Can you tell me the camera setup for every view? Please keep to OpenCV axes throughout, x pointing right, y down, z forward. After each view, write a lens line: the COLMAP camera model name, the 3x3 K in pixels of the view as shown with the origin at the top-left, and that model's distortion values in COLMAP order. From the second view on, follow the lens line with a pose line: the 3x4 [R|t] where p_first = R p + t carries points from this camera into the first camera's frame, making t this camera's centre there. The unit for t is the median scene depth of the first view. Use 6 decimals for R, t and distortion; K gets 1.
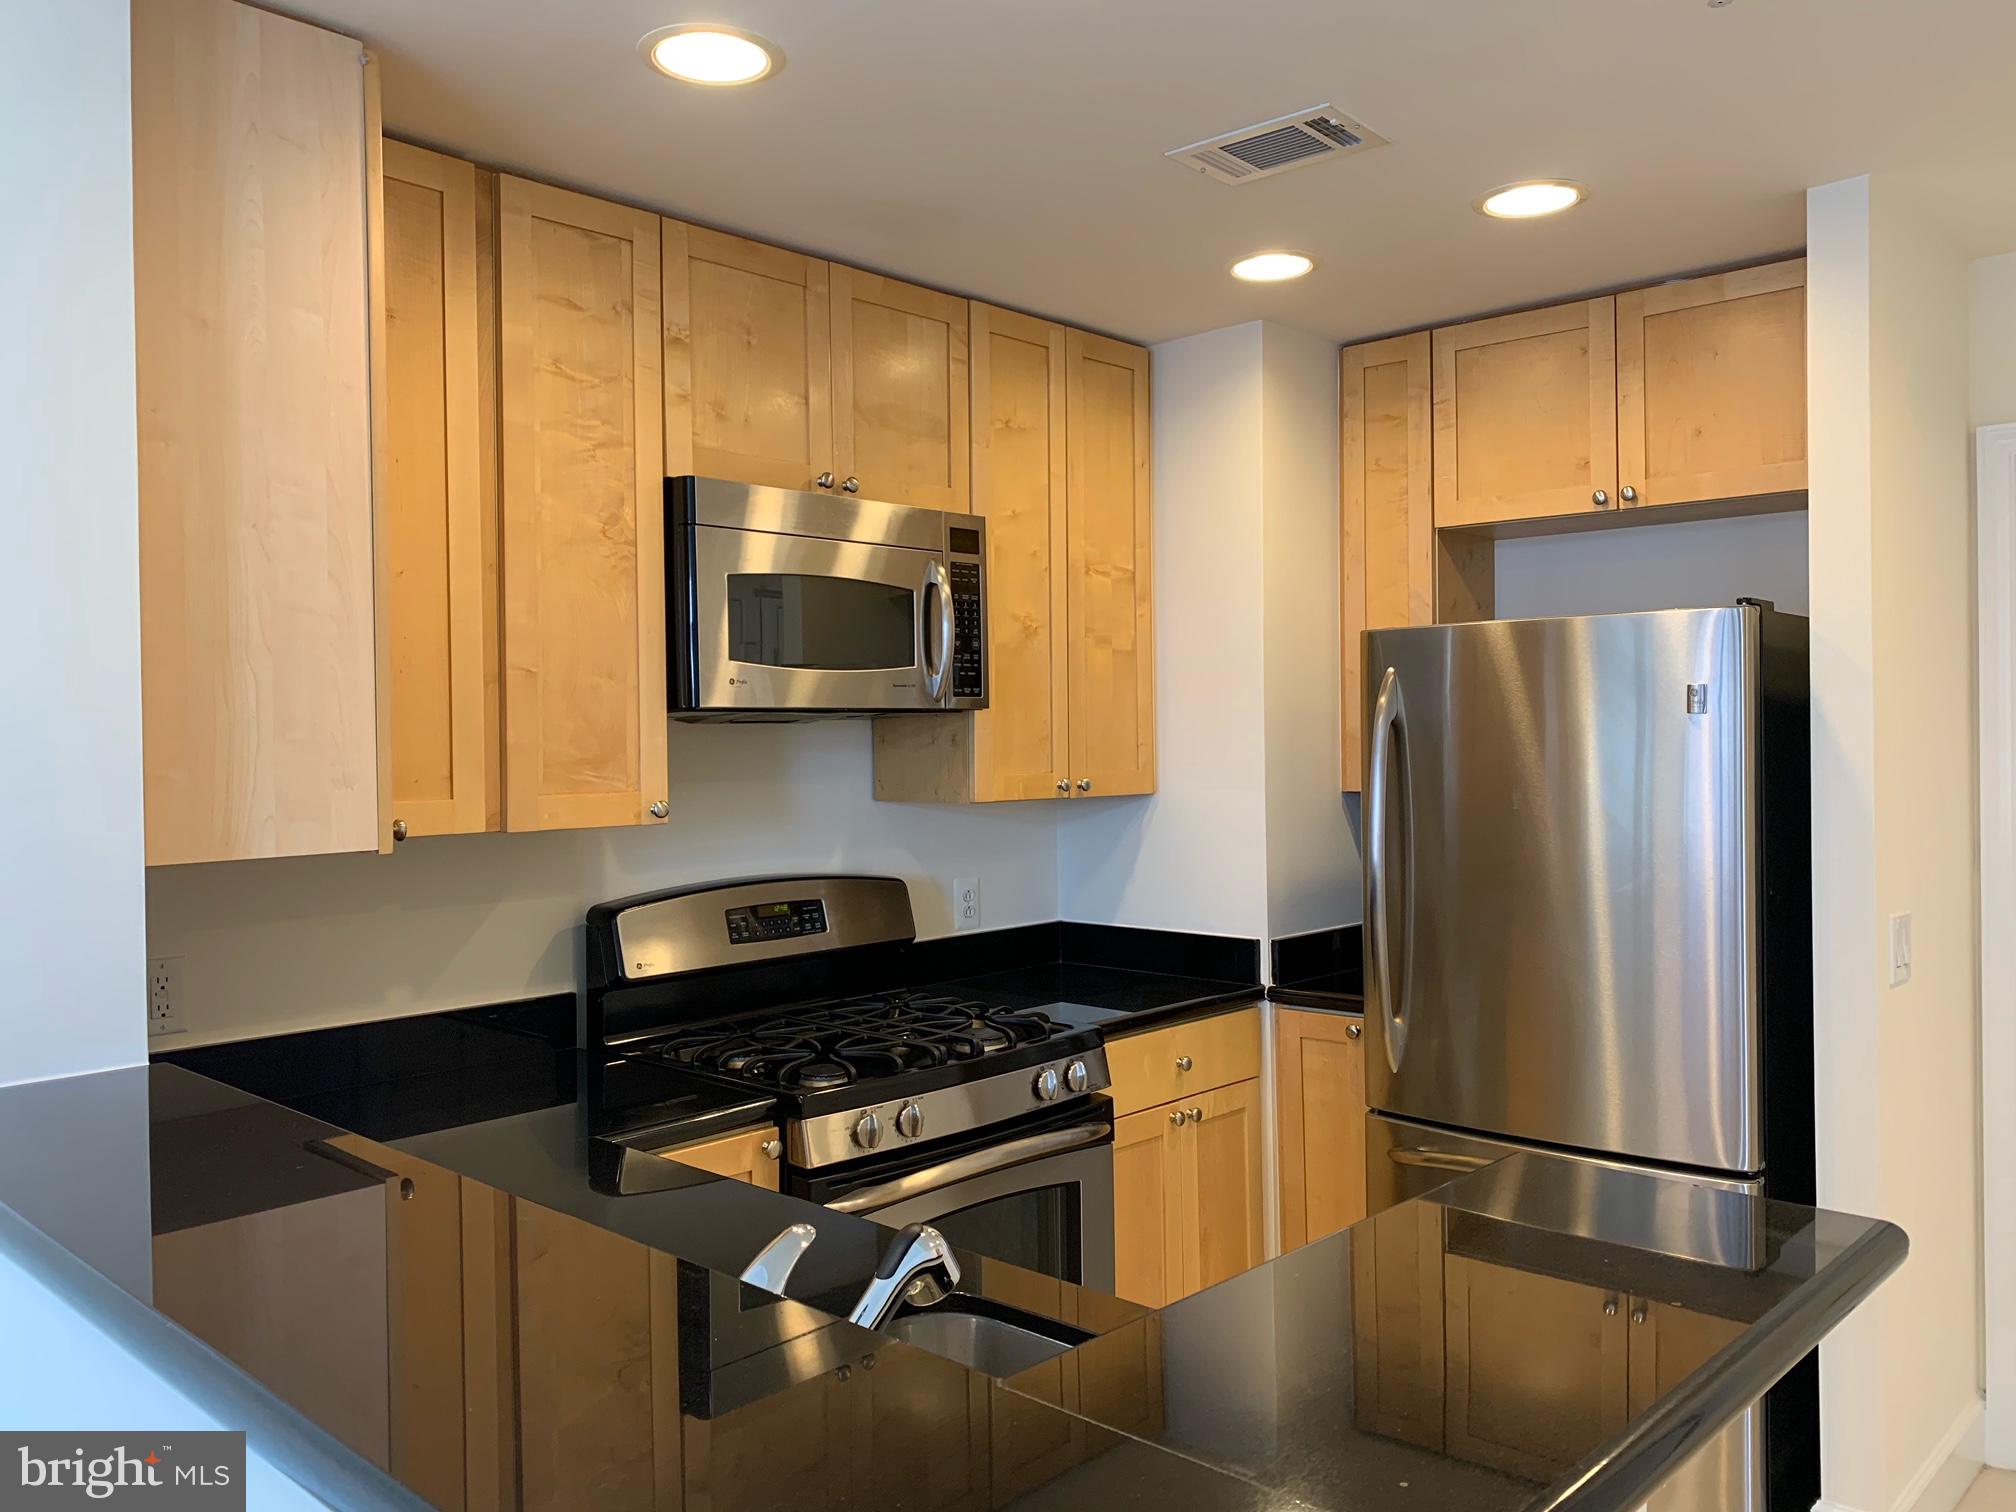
lens RADIAL K [[1540.7, 0, 1003.6], [0, 1540.7, 742.7], [0, 0, 1]] dist [0.057585, -0.119396]
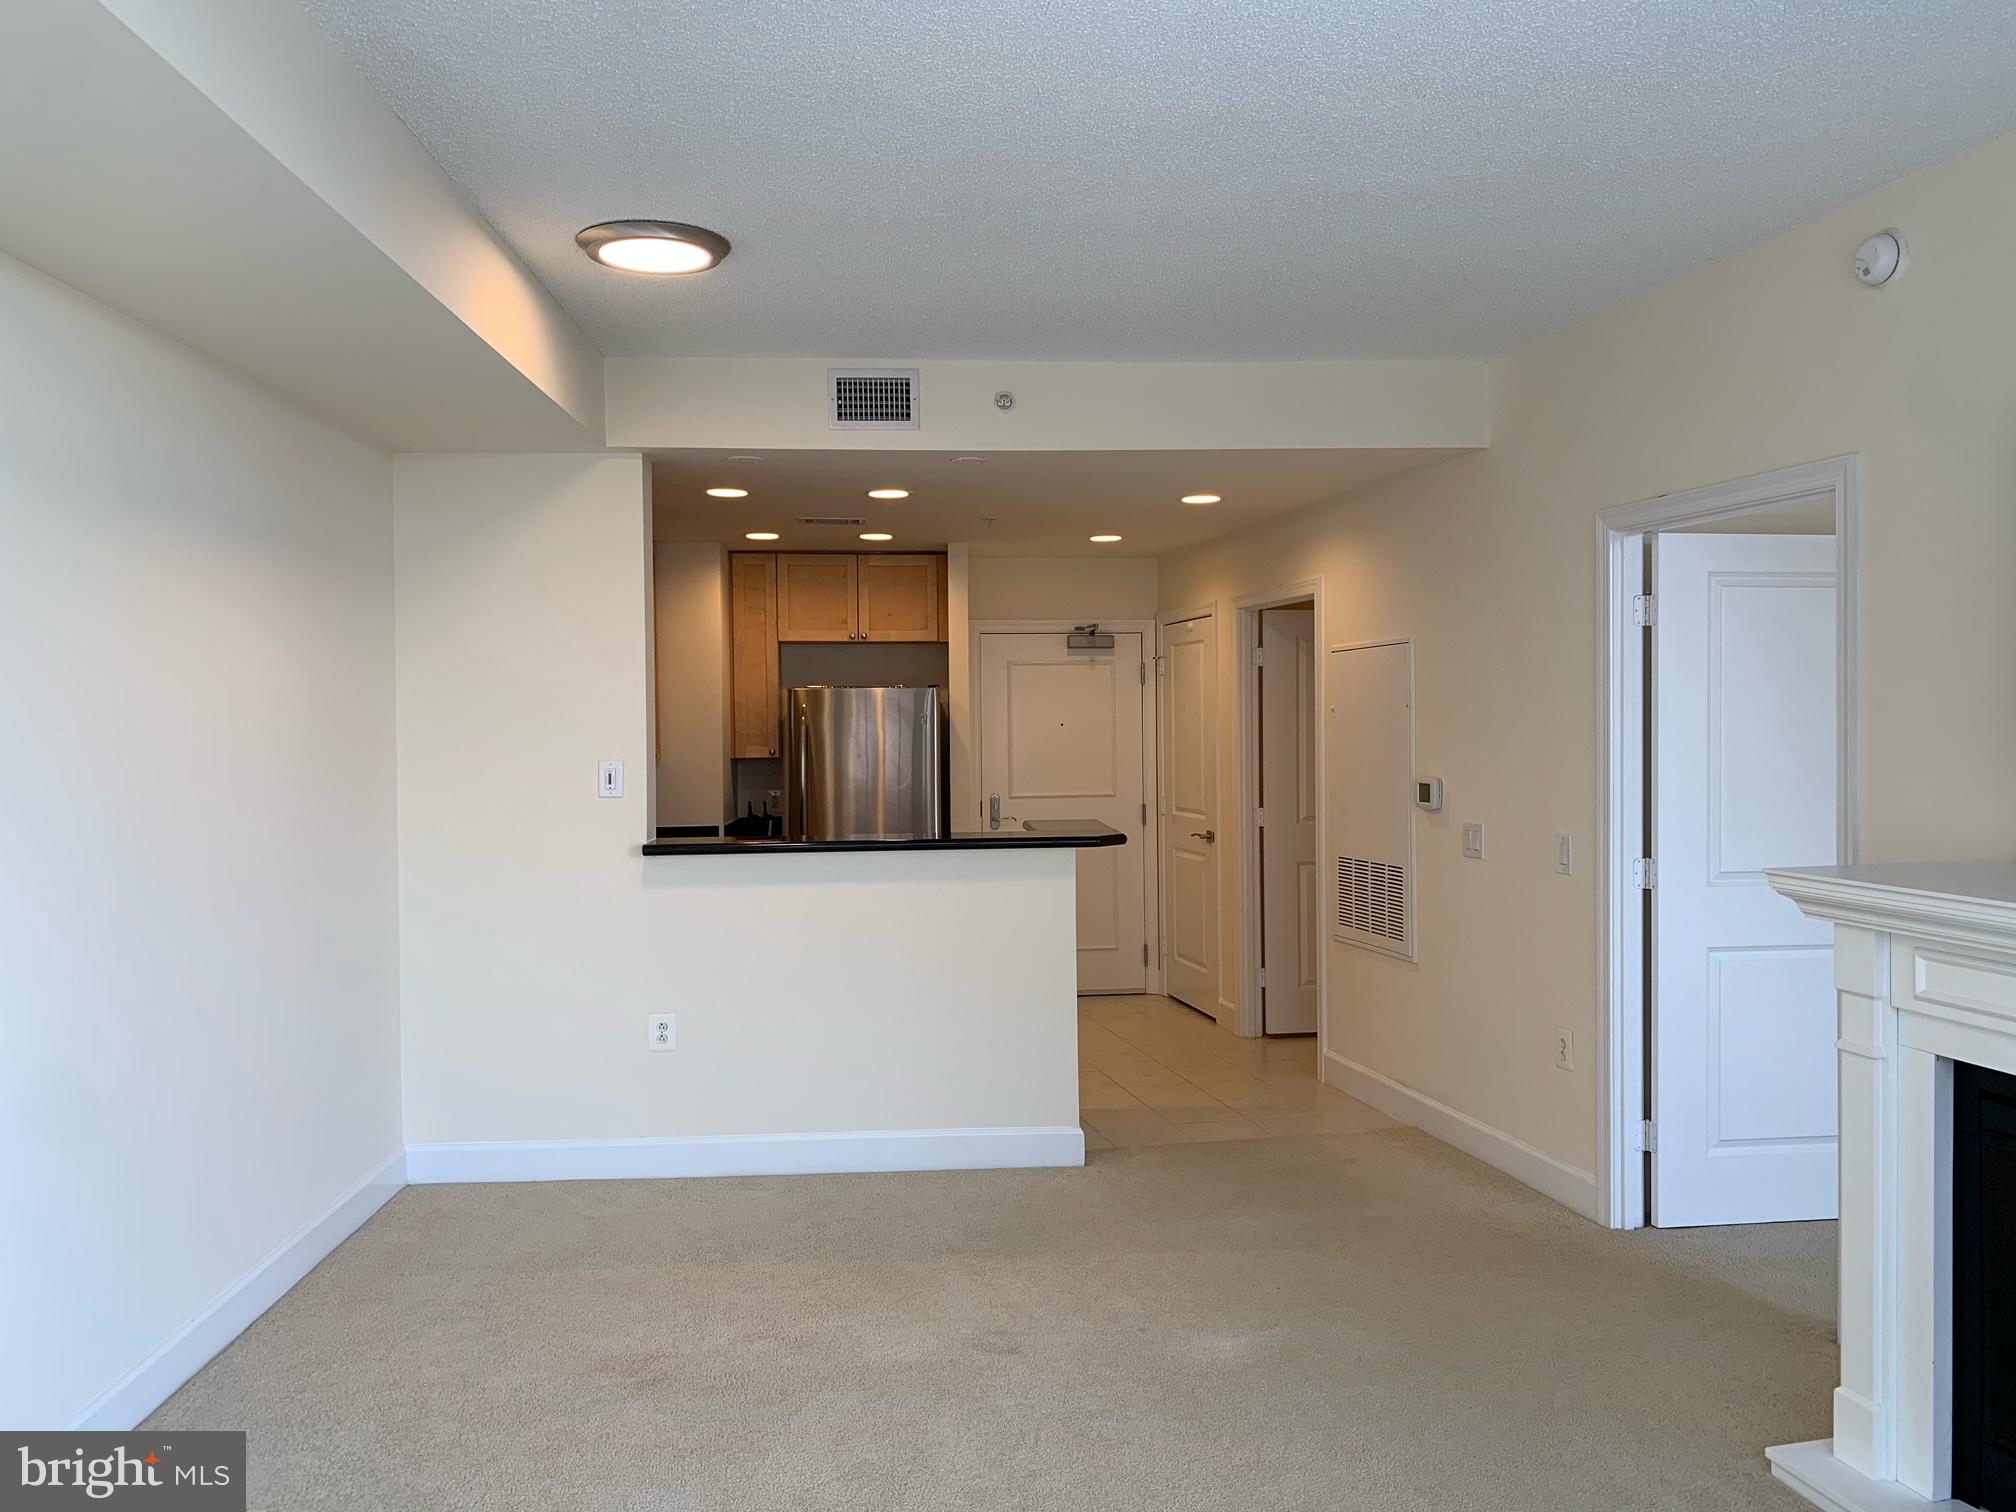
lens RADIAL K [[1540.7, 0, 1003.6], [0, 1540.7, 742.7], [0, 0, 1]] dist [0.057585, -0.119396]
pose [[0.672855, -0.004911, 0.739758, -1.273826], [0.004686, 0.999986, 0.002376, 0.007196], [-0.739760, 0.001868, 0.672868, -0.829515]]
